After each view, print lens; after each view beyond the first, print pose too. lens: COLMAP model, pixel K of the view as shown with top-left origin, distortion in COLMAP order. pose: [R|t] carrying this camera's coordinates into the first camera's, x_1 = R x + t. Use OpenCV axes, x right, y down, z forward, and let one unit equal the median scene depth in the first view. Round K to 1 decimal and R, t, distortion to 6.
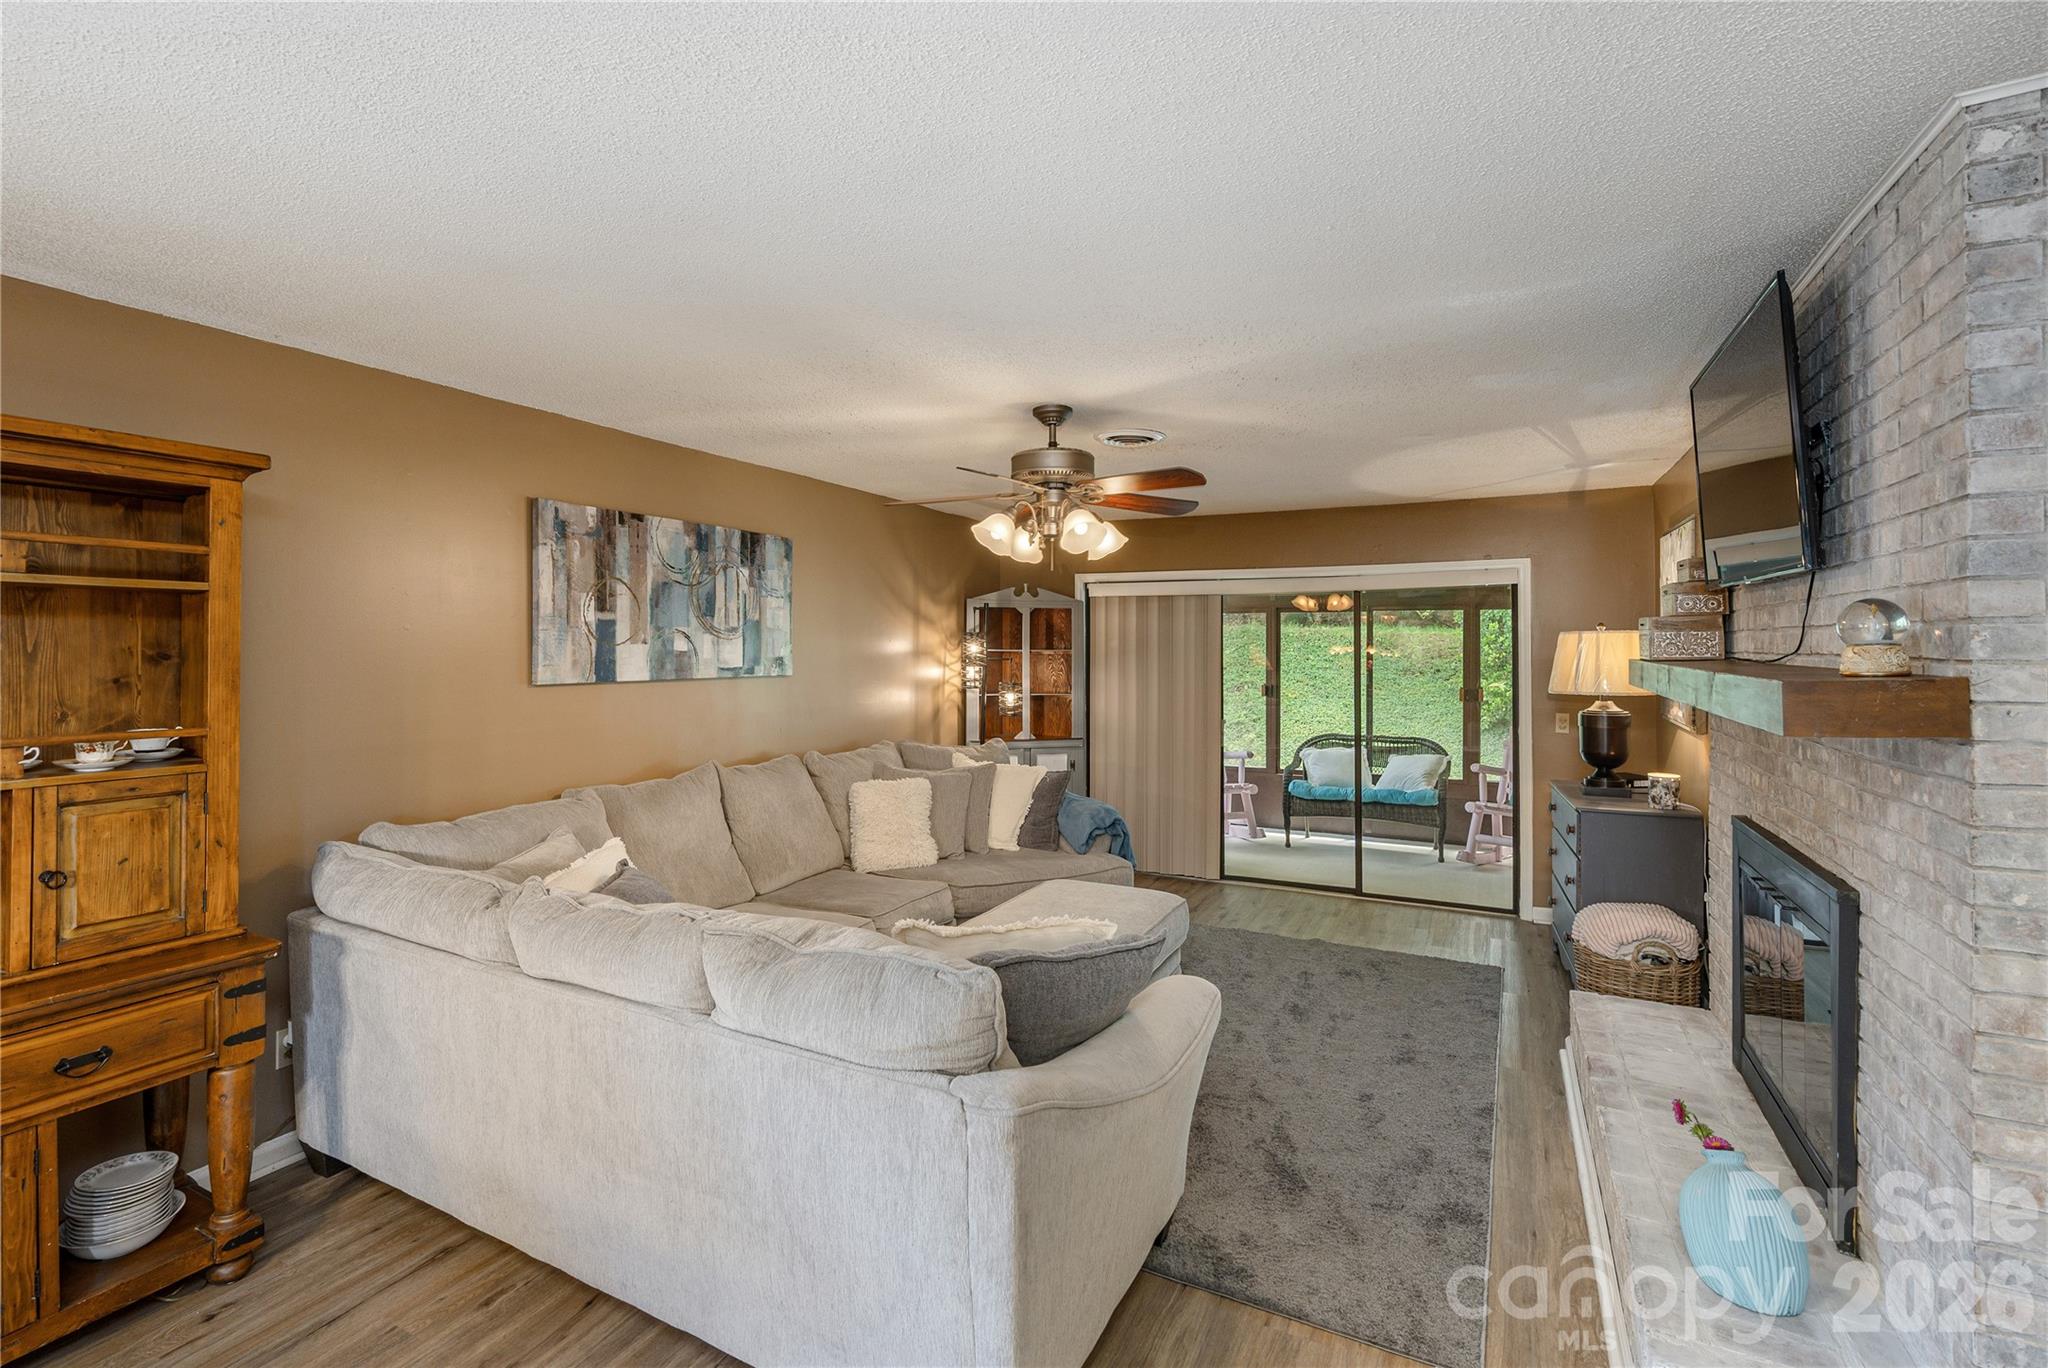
lens RADIAL K [[928.5, 0, 1070.8], [0, 928.5, 633.1], [0, 0, 1]] dist [-0.002226, 0.000928]
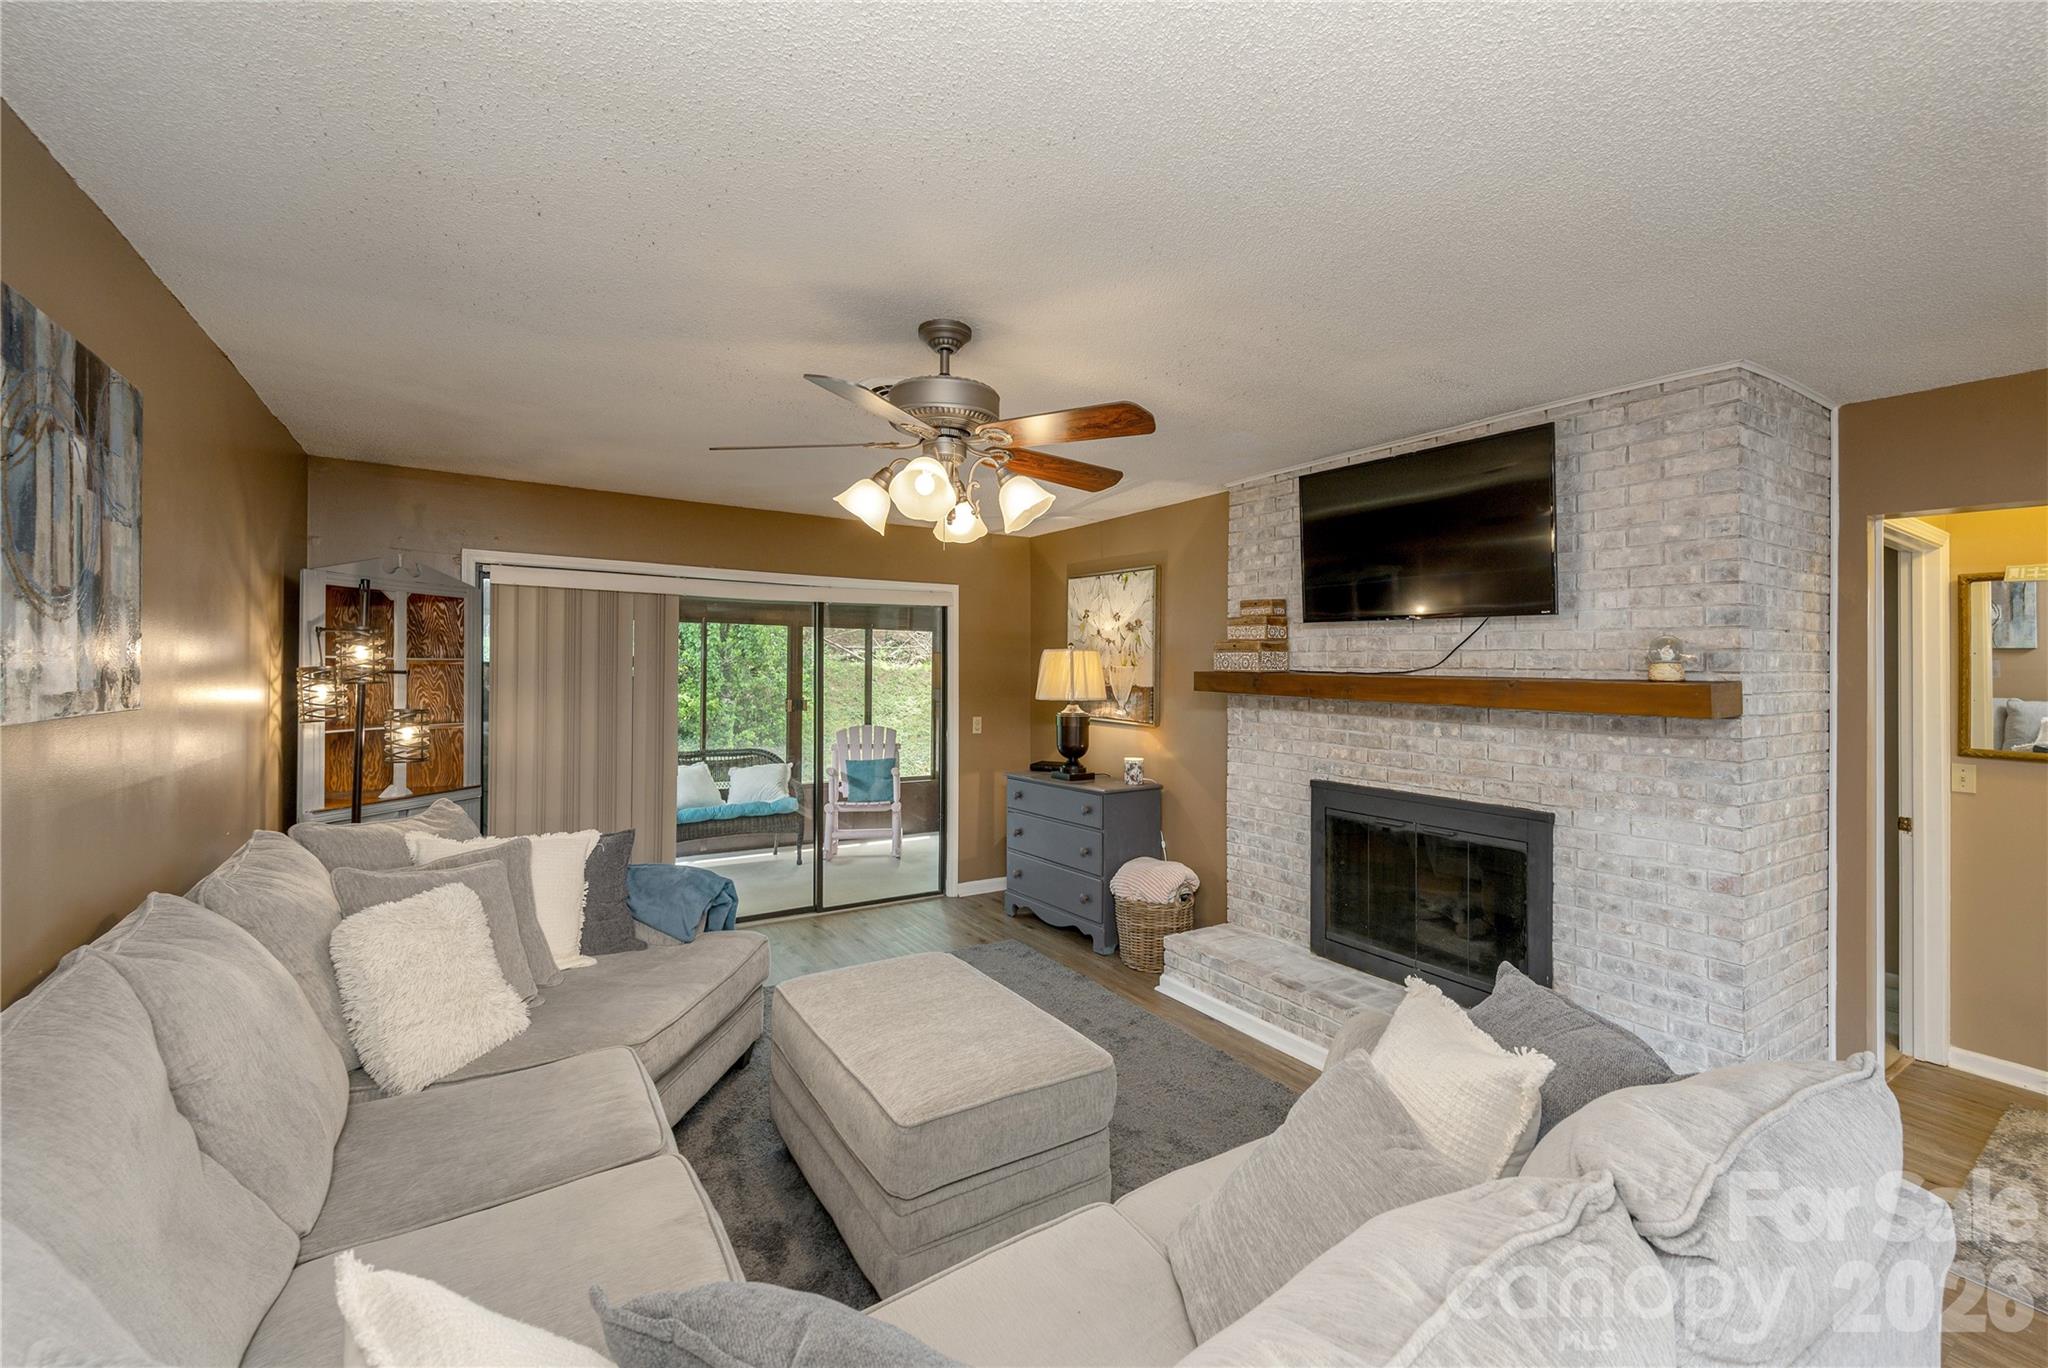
lens RADIAL K [[835.3, 0, 988.8], [0, 835.3, 665.5], [0, 0, 1]] dist [0.018265, 0.000342]
pose [[0.547075, 0.006497, 0.837059, -0.435237], [-0.023581, 0.999693, 0.007653, 0.013103], [-0.836752, -0.023926, 0.547060, 0.473694]]
